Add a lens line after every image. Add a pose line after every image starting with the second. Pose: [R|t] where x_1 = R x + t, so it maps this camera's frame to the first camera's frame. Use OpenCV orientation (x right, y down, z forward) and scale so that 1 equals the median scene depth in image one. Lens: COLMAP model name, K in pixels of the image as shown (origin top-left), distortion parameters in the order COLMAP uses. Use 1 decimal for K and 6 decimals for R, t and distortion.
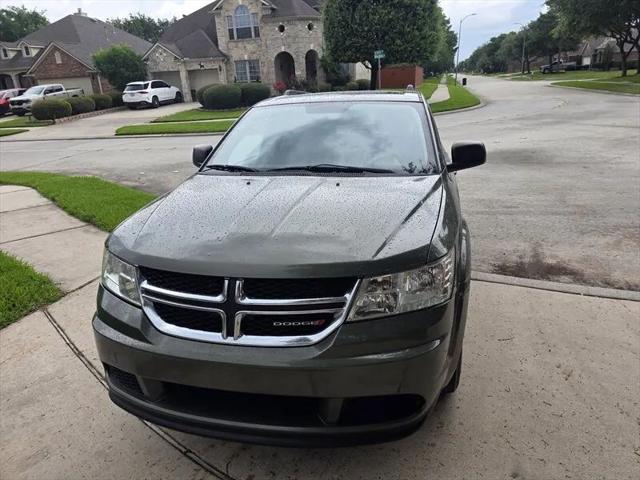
lens RADIAL K [[429.3, 0, 327.0], [0, 429.3, 228.2], [0, 0, 1]] dist [0.071609, -0.067914]
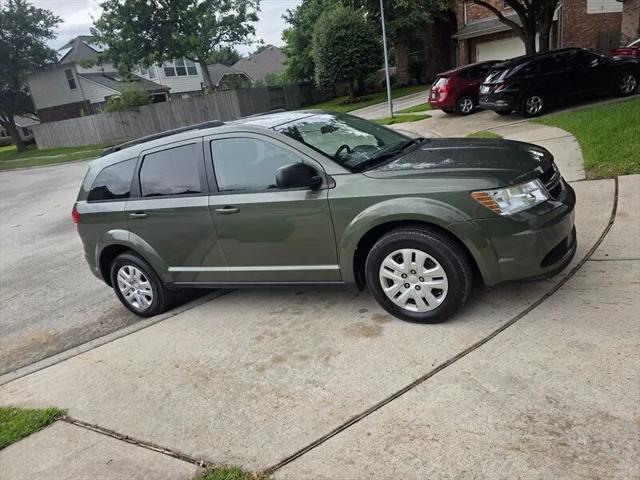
lens RADIAL K [[429.3, 0, 325.2], [0, 429.3, 240.4], [0, 0, 1]] dist [0.071609, -0.067914]
pose [[0.243139, -0.300911, 0.922137, -0.129992], [0.437248, 0.882599, 0.172720, -0.019293], [-0.865850, 0.361208, 0.346167, 0.073863]]
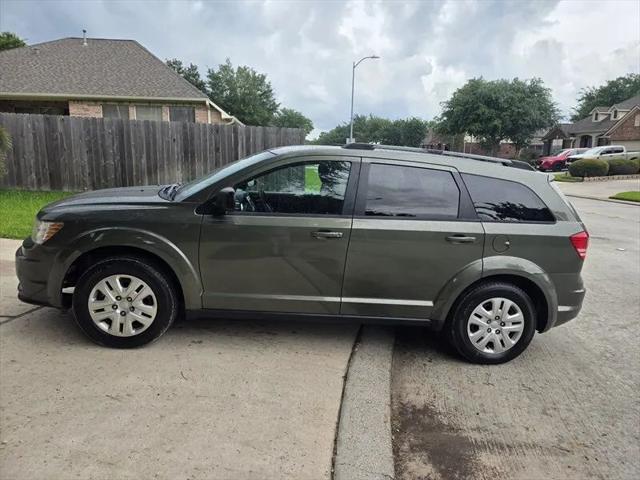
lens RADIAL K [[429.3, 0, 325.4], [0, 429.3, 228.5], [0, 0, 1]] dist [0.071609, -0.067914]
pose [[0.322529, 0.219616, -0.920730, 0.136556], [-0.338426, 0.935171, 0.104511, -0.028809], [0.883992, 0.277891, 0.375944, 0.079440]]
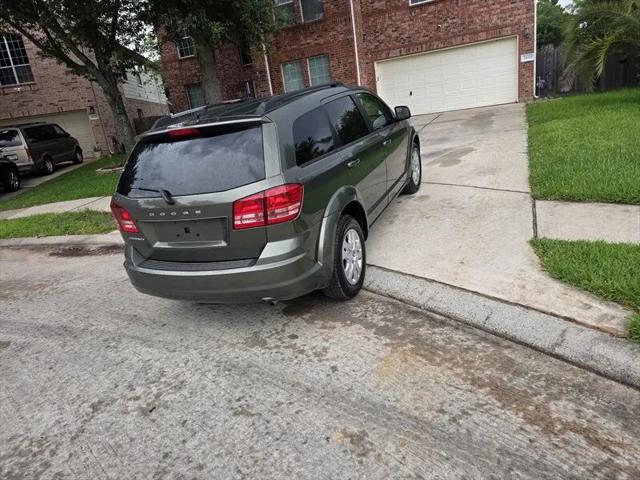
lens RADIAL K [[429.3, 0, 326.9], [0, 429.3, 234.7], [0, 0, 1]] dist [0.071609, -0.067914]
pose [[-0.967663, 0.132875, 0.214410, -0.033281], [0.232250, 0.801001, 0.551777, -0.083649], [-0.098425, 0.583731, -0.805959, 0.285834]]
